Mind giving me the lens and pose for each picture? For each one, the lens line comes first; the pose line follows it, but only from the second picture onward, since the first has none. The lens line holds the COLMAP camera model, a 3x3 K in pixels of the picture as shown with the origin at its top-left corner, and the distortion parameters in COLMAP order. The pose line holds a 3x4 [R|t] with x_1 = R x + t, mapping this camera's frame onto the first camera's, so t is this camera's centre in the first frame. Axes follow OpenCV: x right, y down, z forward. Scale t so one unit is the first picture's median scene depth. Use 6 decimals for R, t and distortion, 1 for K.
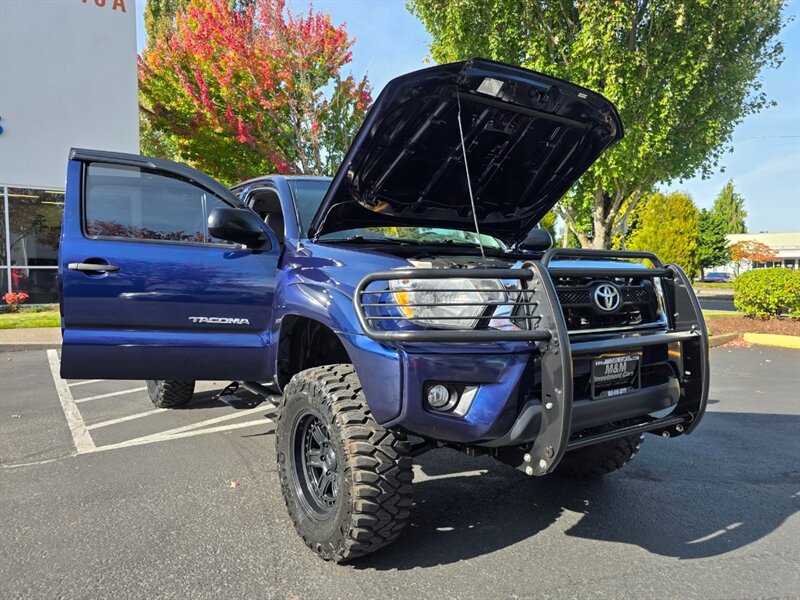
lens RADIAL K [[566.7, 0, 400.0], [0, 566.7, 300.0], [0, 0, 1]] dist [0.042181, -0.043899]
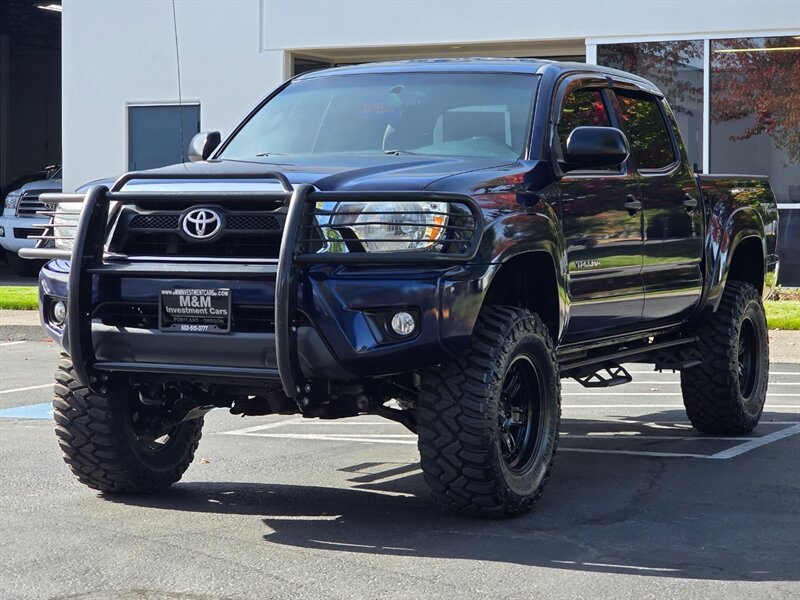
lens RADIAL K [[1996.6, 0, 325.2], [0, 1996.6, 300.7], [0, 0, 1]] dist [-0.053025, -0.255348]
pose [[0.473423, 0.036491, -0.880079, 3.229547], [-0.047329, 0.998752, 0.015951, 0.057306], [0.879563, 0.034102, 0.474559, -0.317627]]
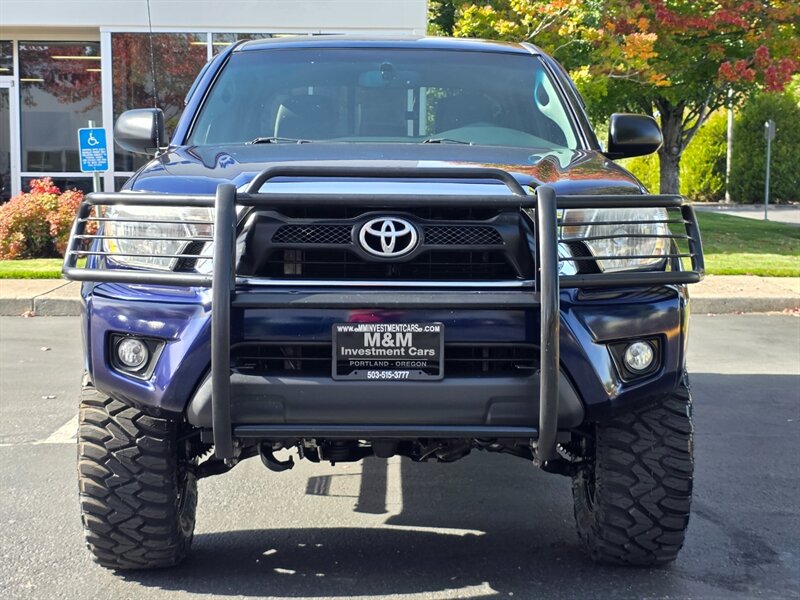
lens RADIAL K [[1429.6, 0, 400.0], [0, 1429.6, 300.0], [0, 0, 1]] dist [0.167425, -0.400814]
pose [[0.834090, 0.050145, -0.549345, 1.323108], [-0.031159, 0.998553, 0.043840, -0.004804], [0.550748, -0.019449, 0.834445, -0.426662]]
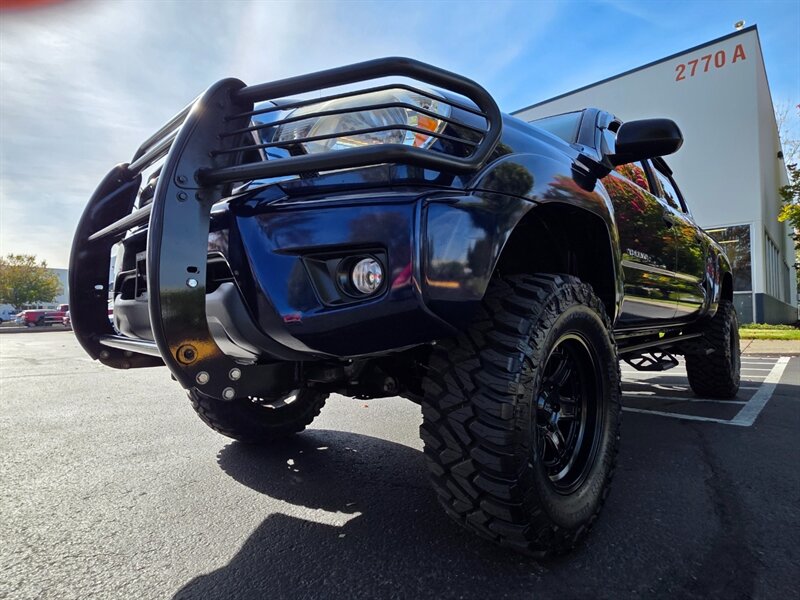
lens RADIAL K [[434.9, 0, 400.0], [0, 434.9, 300.0], [0, 0, 1]] dist [0.005593, -0.000948]
pose [[0.204674, -0.039886, -0.978017, 1.006837], [-0.048966, 0.997501, -0.050928, 0.179095], [0.977605, 0.058313, 0.202209, 1.192722]]
